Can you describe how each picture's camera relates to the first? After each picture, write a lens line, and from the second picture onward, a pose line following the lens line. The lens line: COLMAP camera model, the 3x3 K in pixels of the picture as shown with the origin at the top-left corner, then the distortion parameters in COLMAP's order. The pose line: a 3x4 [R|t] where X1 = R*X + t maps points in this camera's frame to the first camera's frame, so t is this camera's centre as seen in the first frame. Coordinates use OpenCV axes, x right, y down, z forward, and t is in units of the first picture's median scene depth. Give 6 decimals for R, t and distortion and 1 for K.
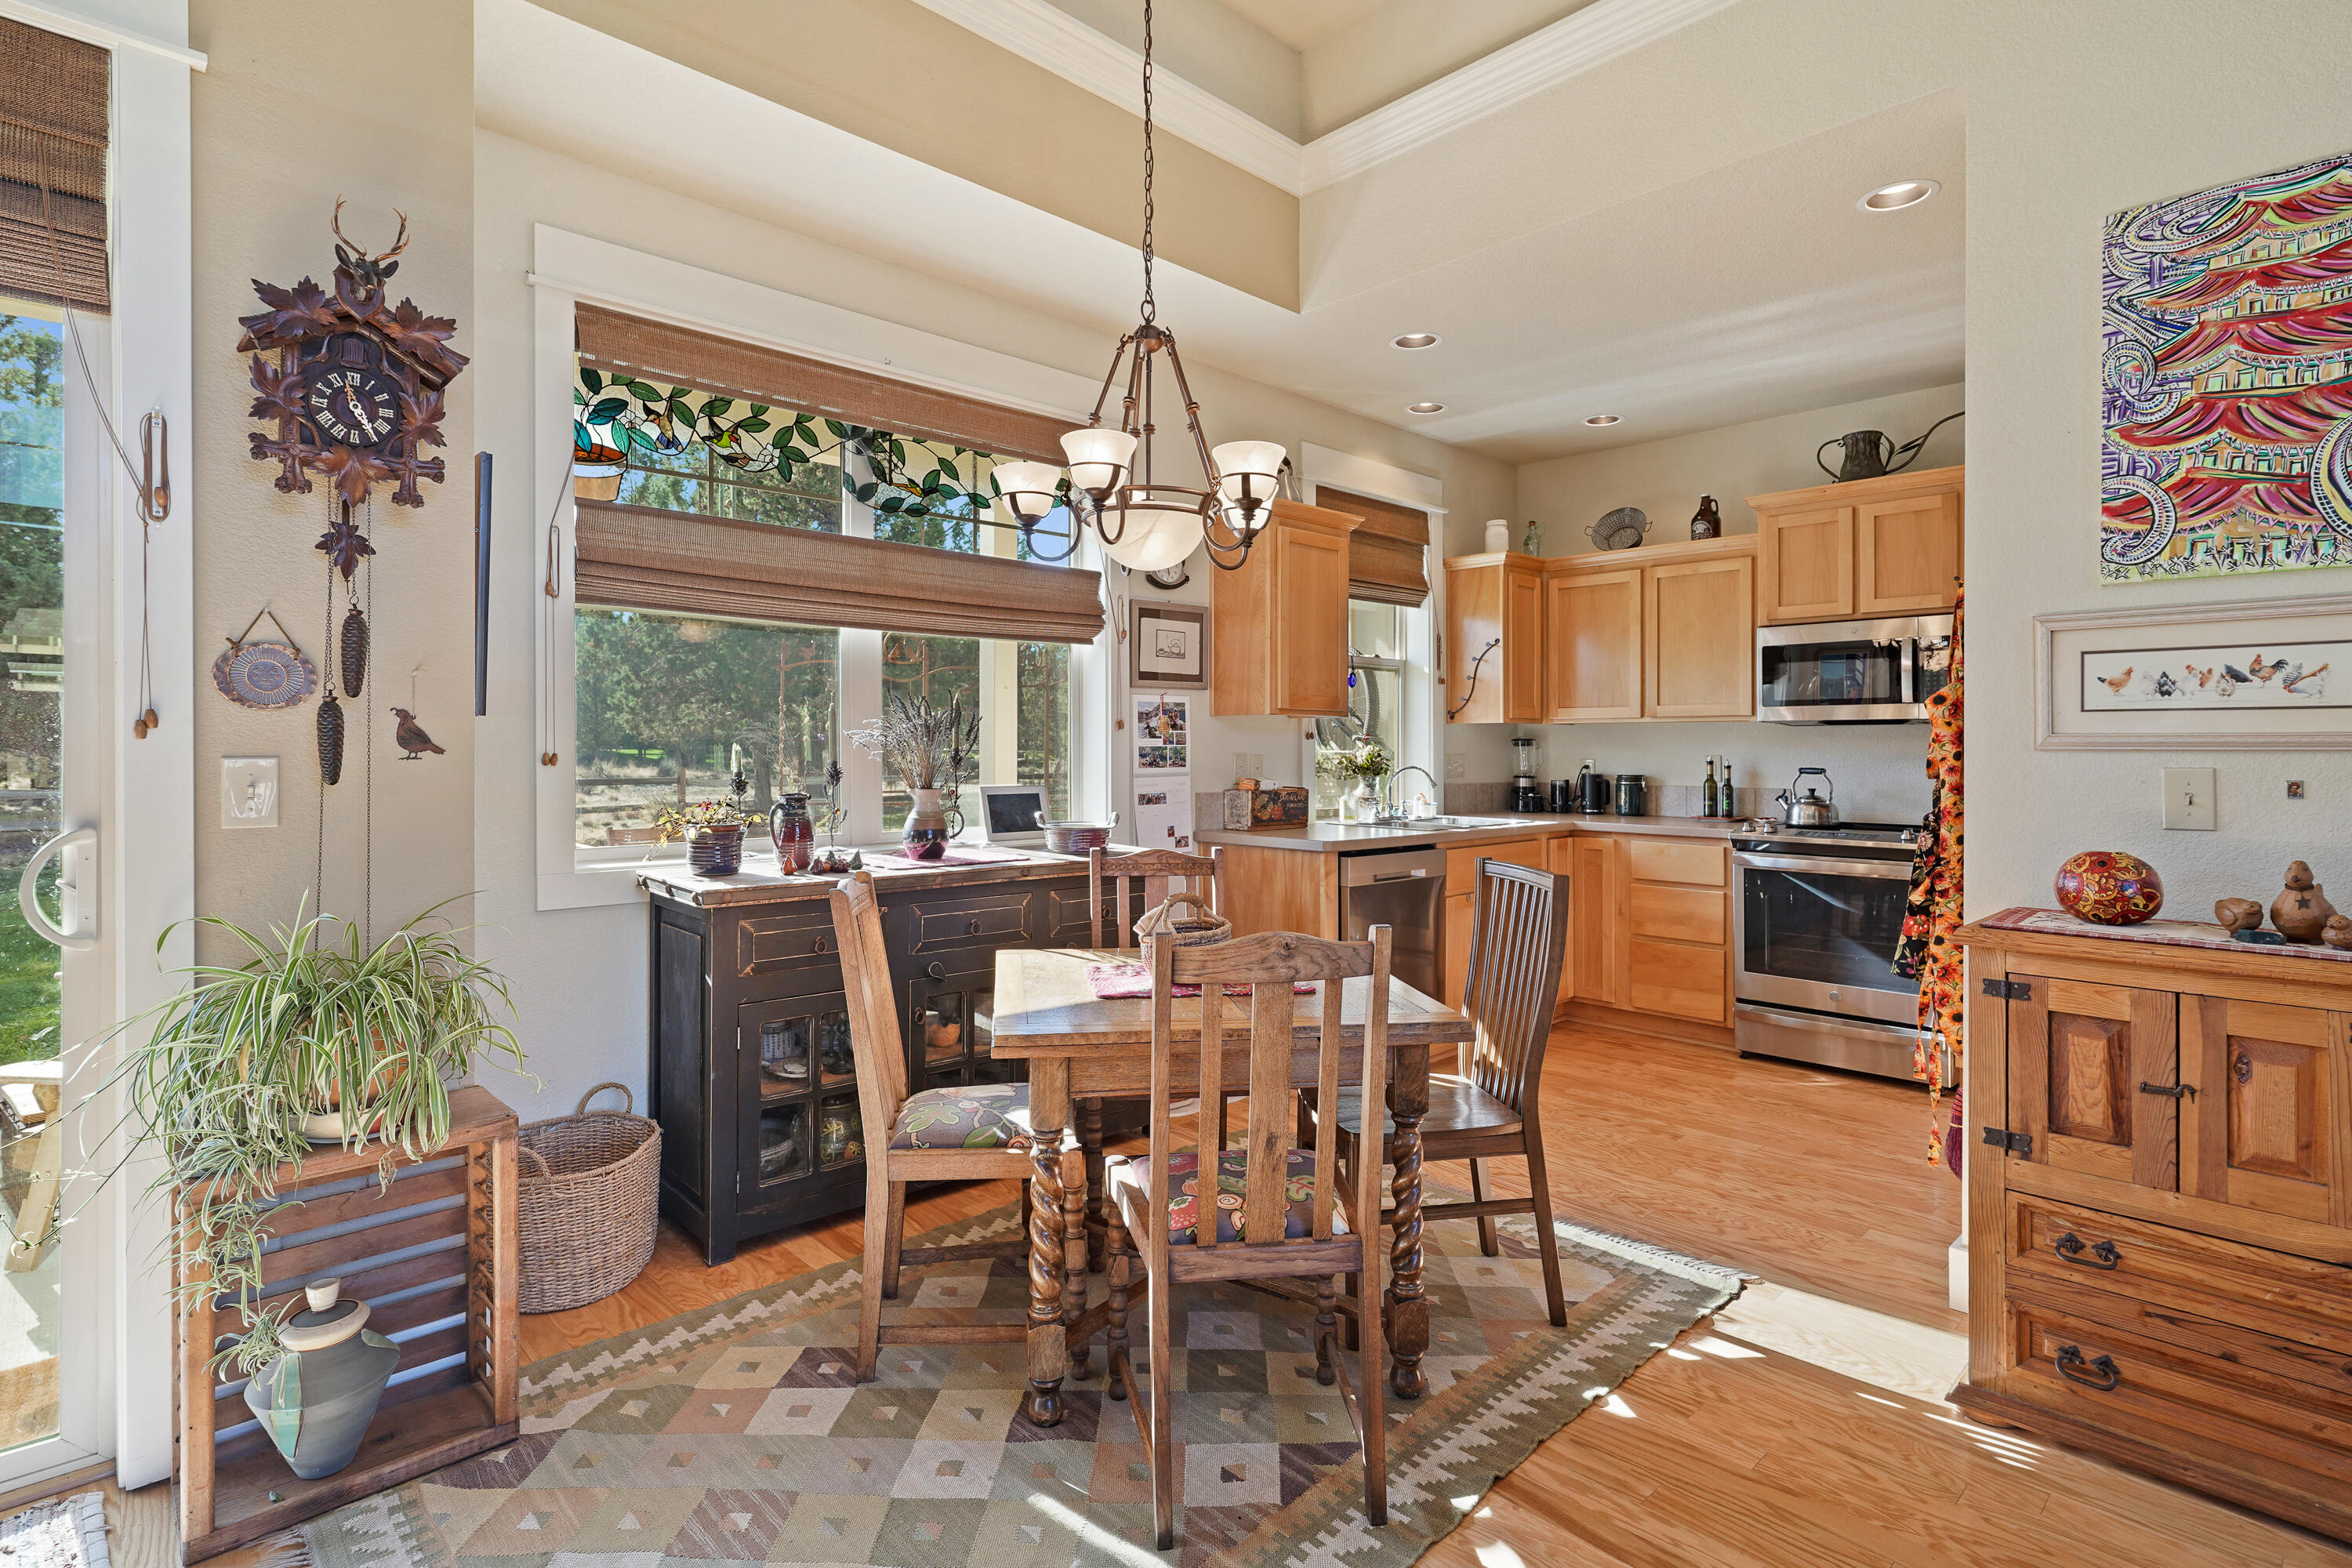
lens RADIAL K [[1155.8, 0, 1178.1], [0, 1155.8, 758.8], [0, 0, 1]] dist [-0.000554, 0.001385]
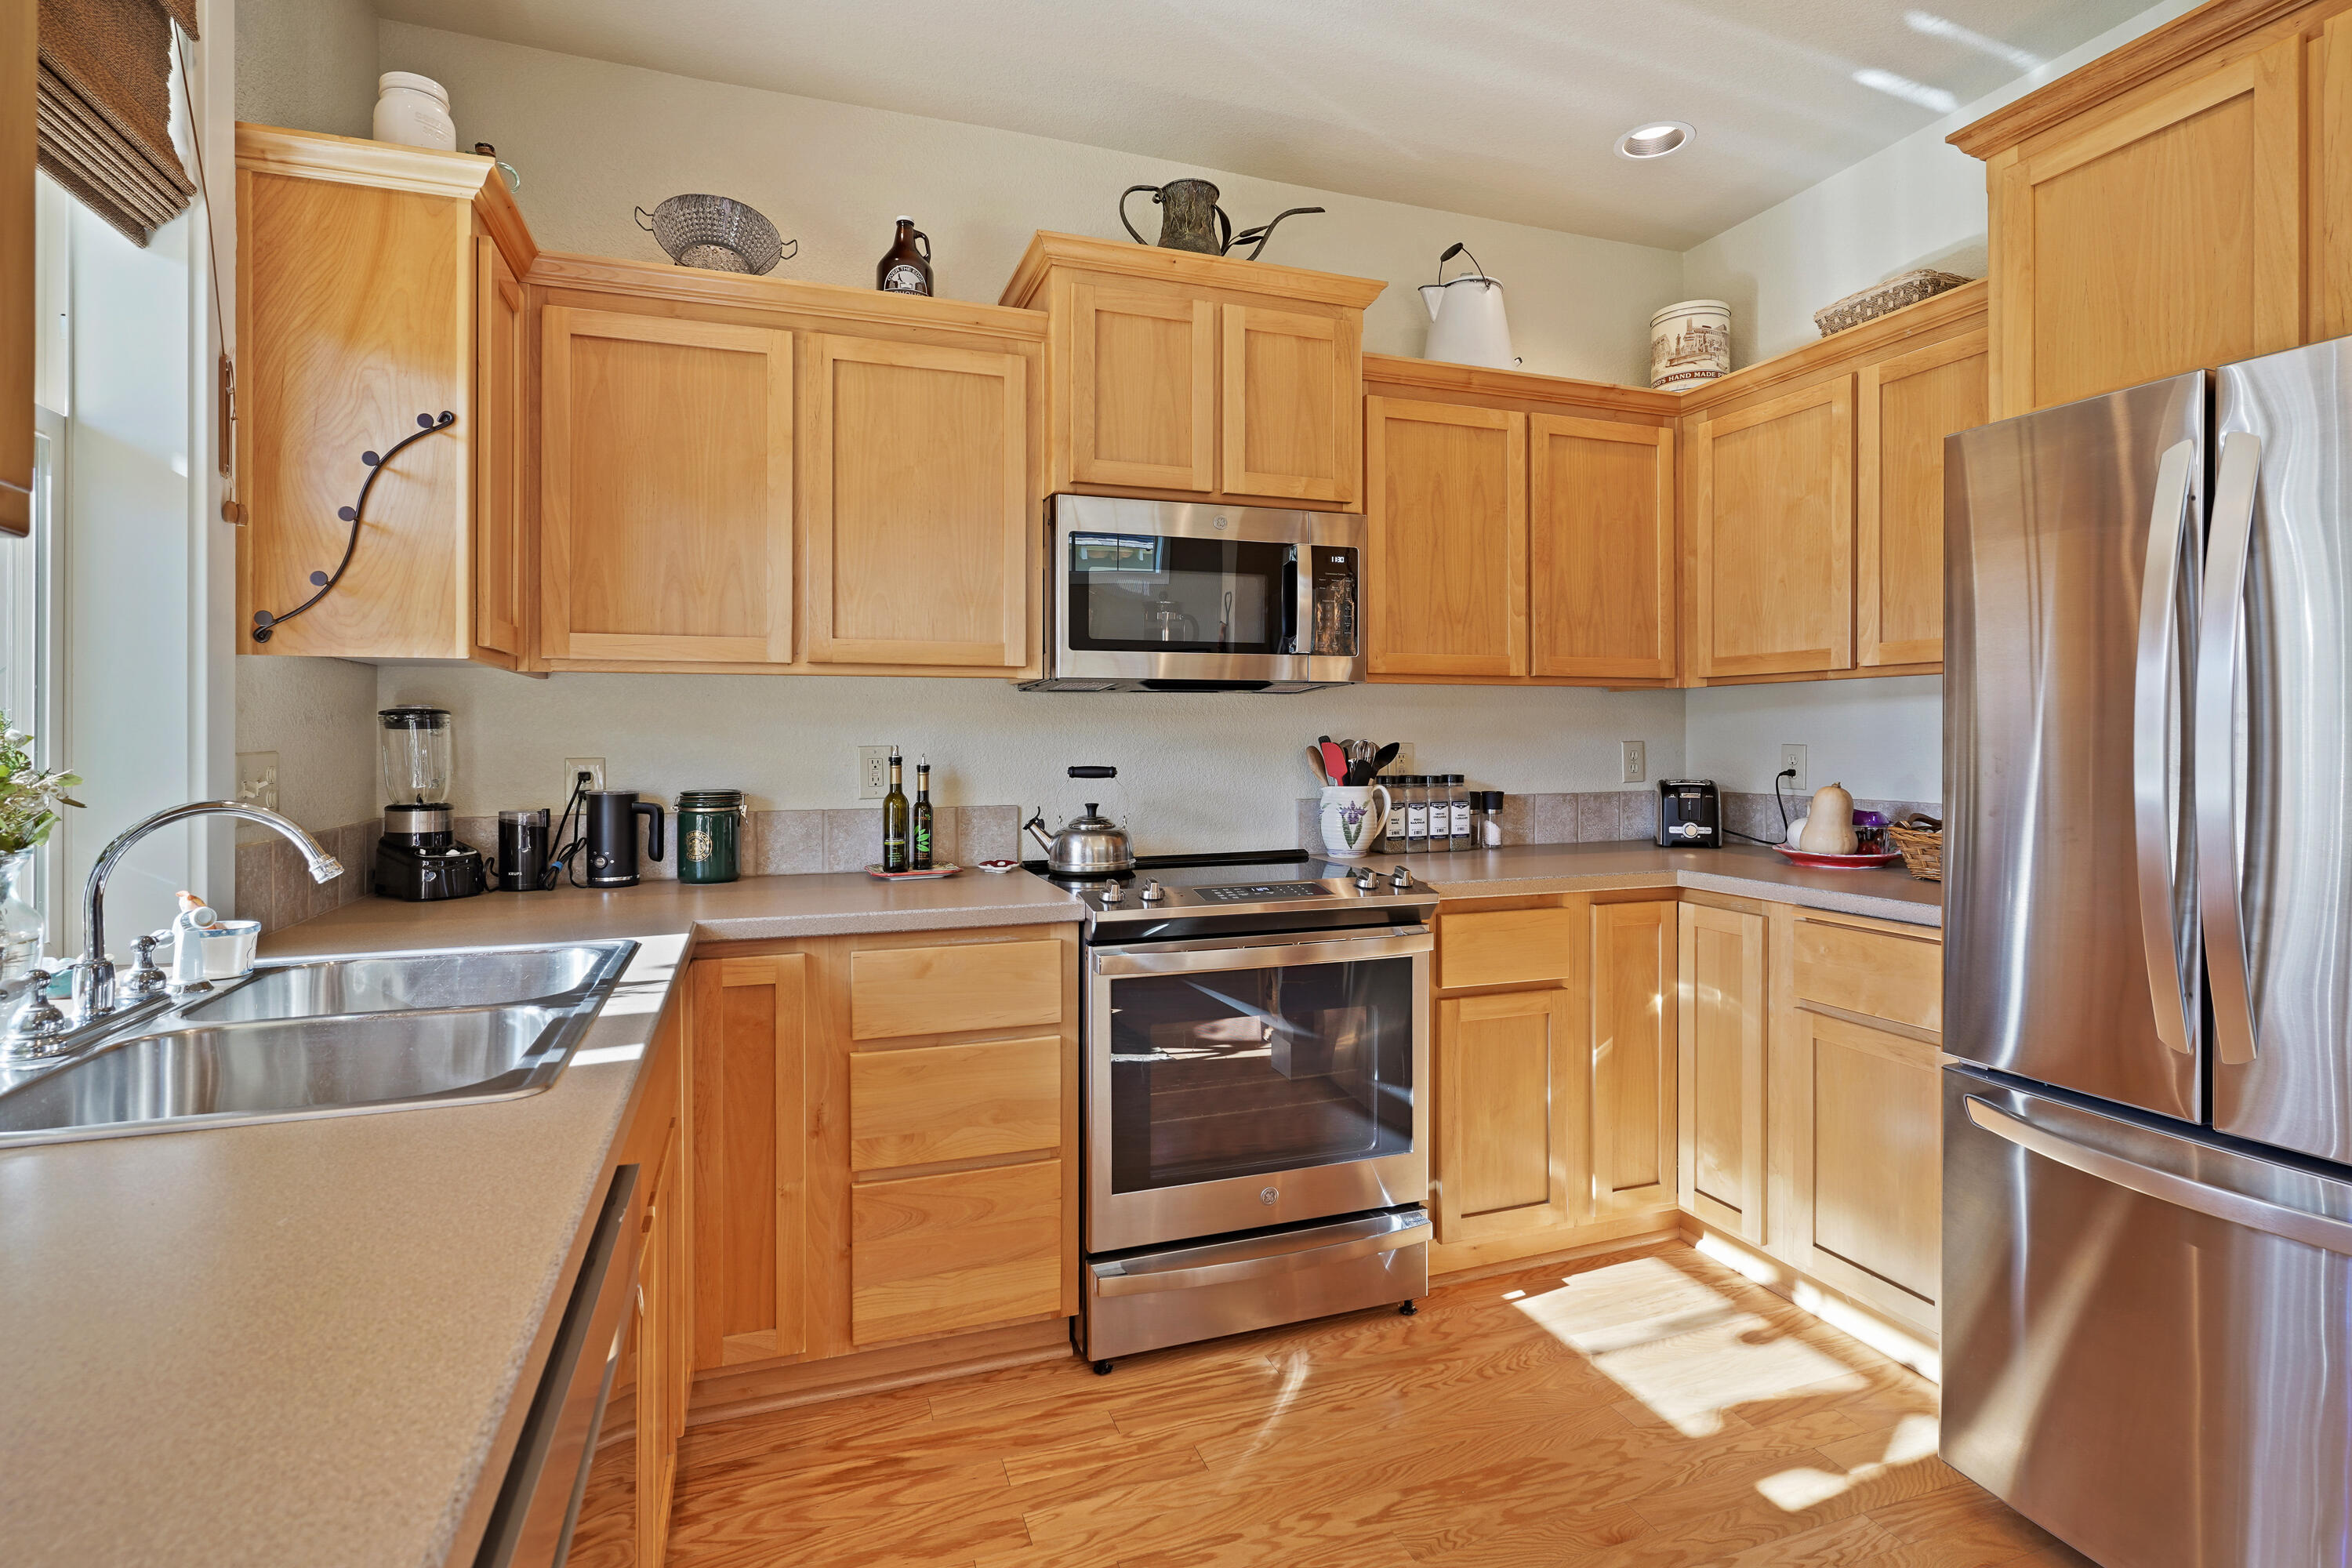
lens RADIAL K [[1157.7, 0, 1171.1], [0, 1157.7, 736.5], [0, 0, 1]] dist [-0.002650, -0.000373]
pose [[0.411316, -0.005842, 0.911474, 0.089544], [0.013064, 0.999915, 0.000514, -0.009649], [-0.911399, 0.011697, 0.411358, 1.121042]]
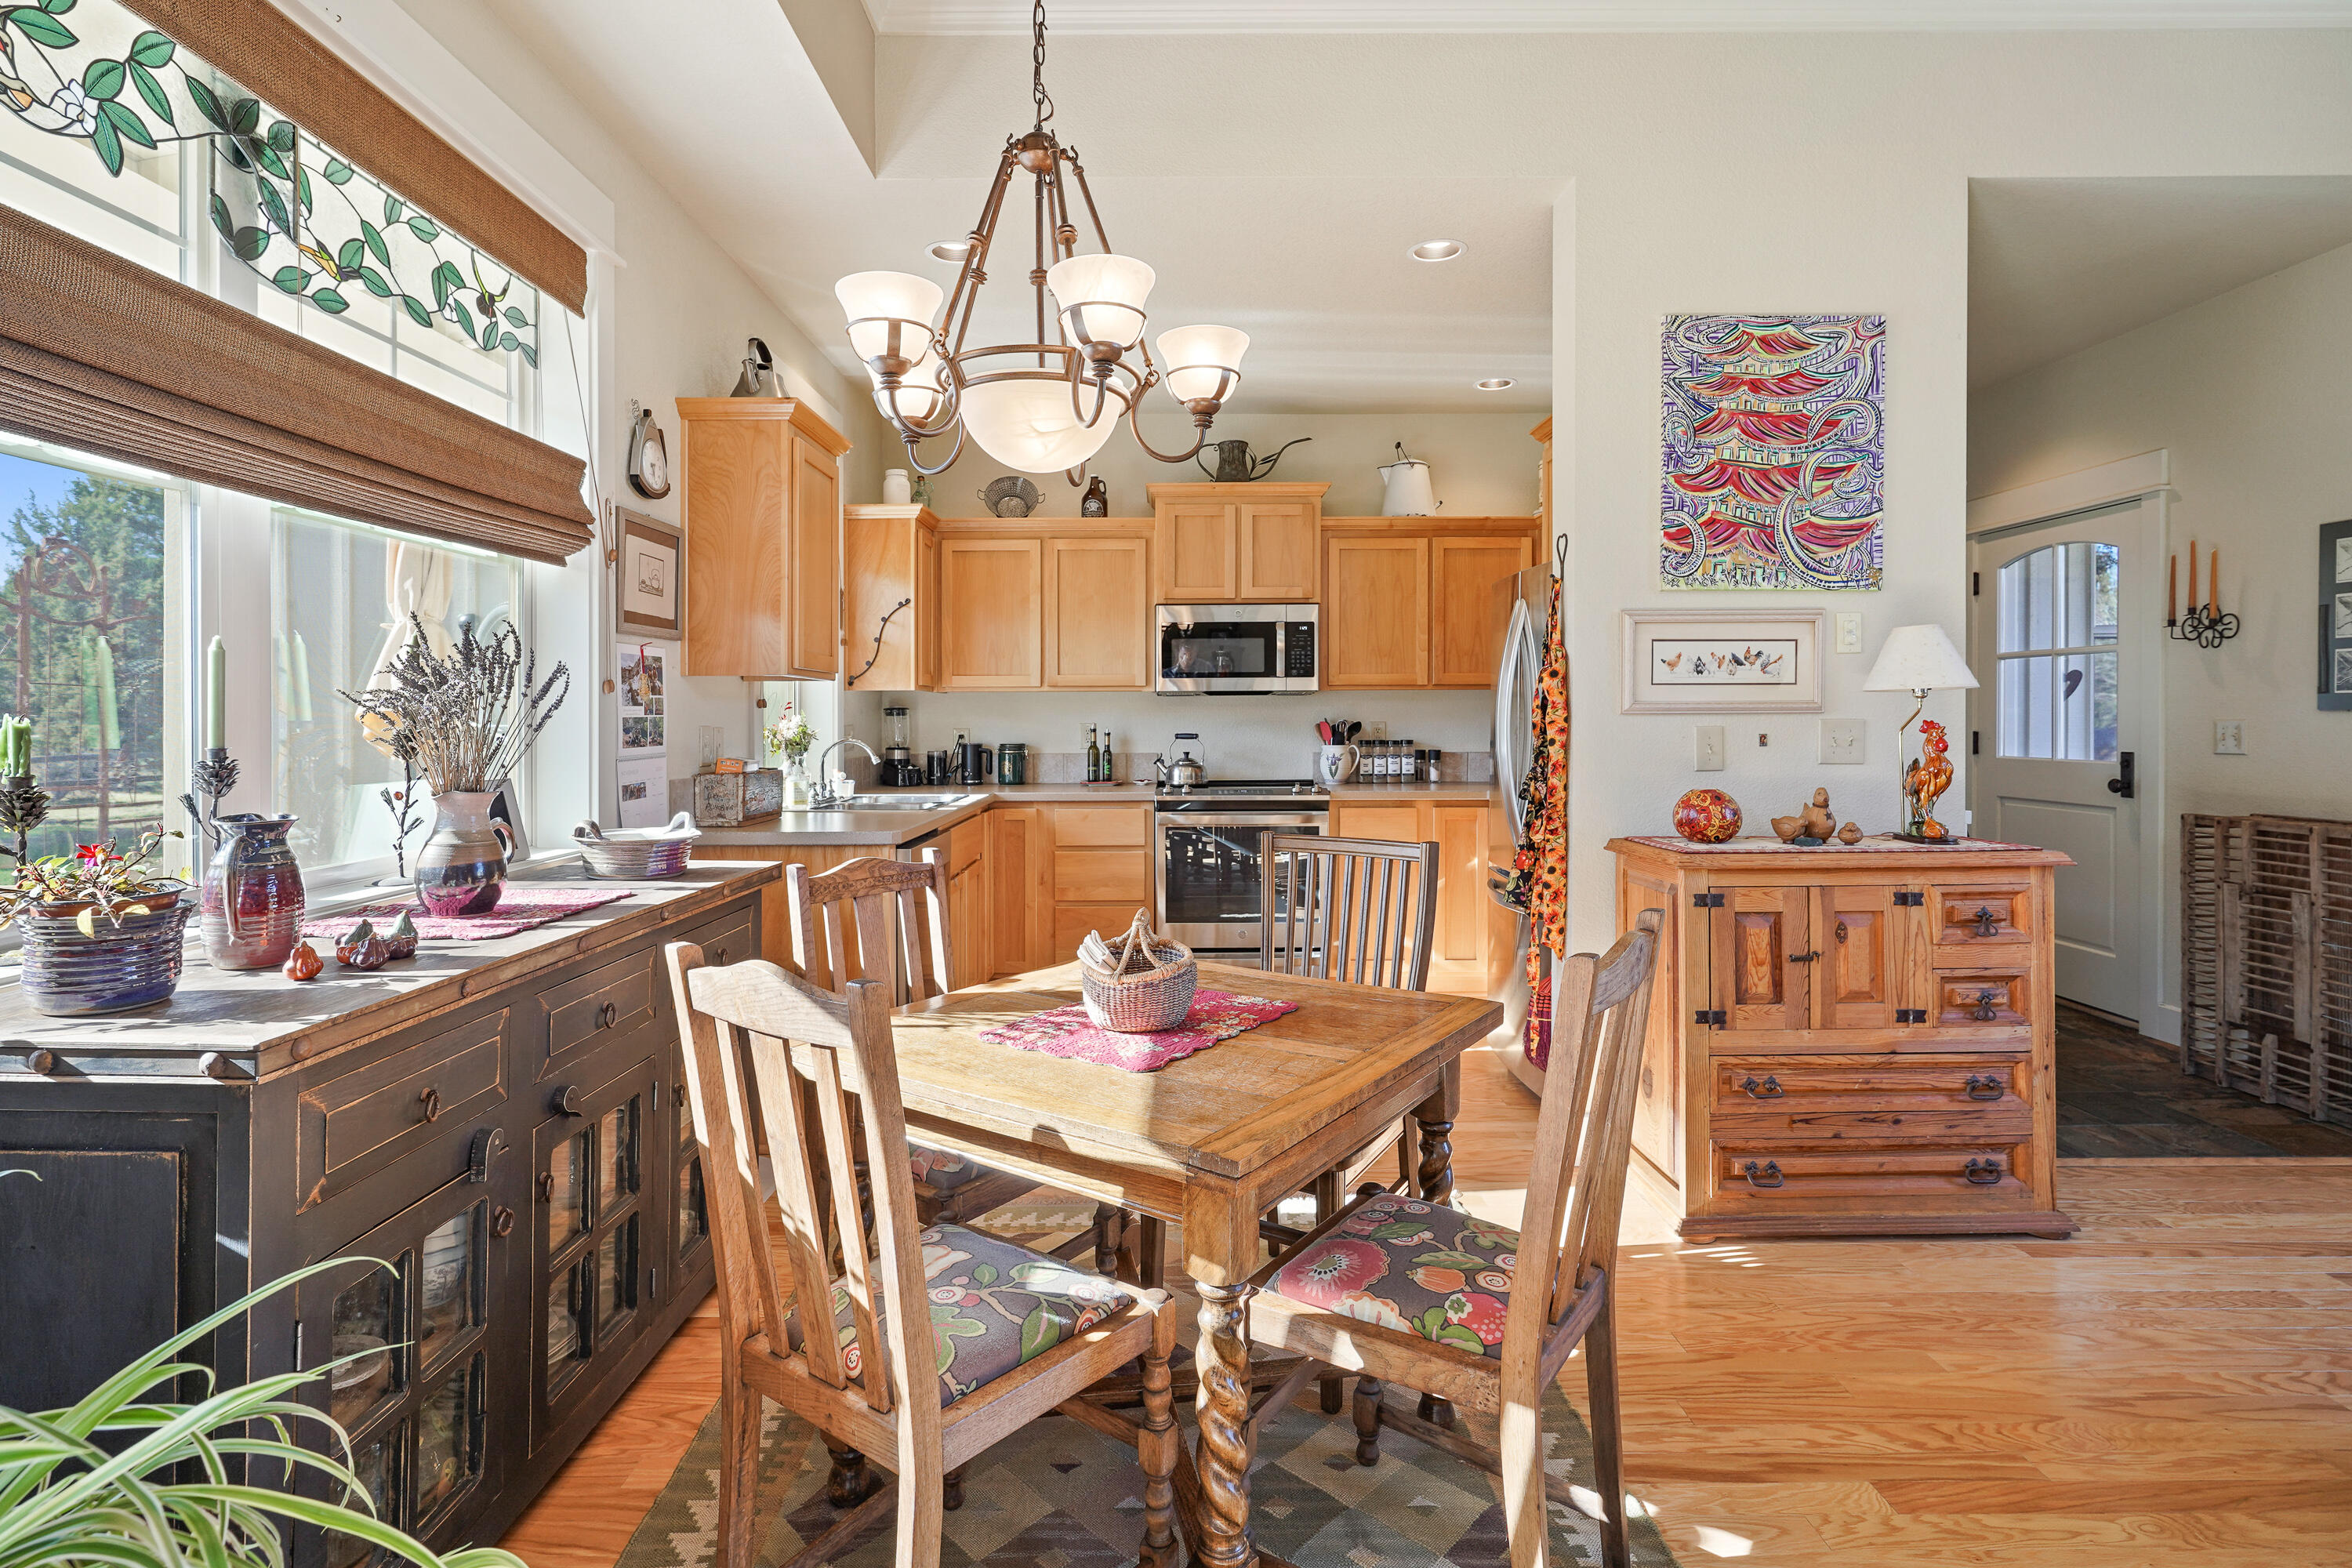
lens RADIAL K [[1154.5, 0, 1180.2], [0, 1154.5, 724.6], [0, 0, 1]] dist [-0.003114, -0.000155]
pose [[0.683711, -0.010472, 0.729678, -0.410373], [0.013863, 0.999903, 0.001360, -0.003418], [-0.729621, 0.009185, 0.683790, 0.366675]]
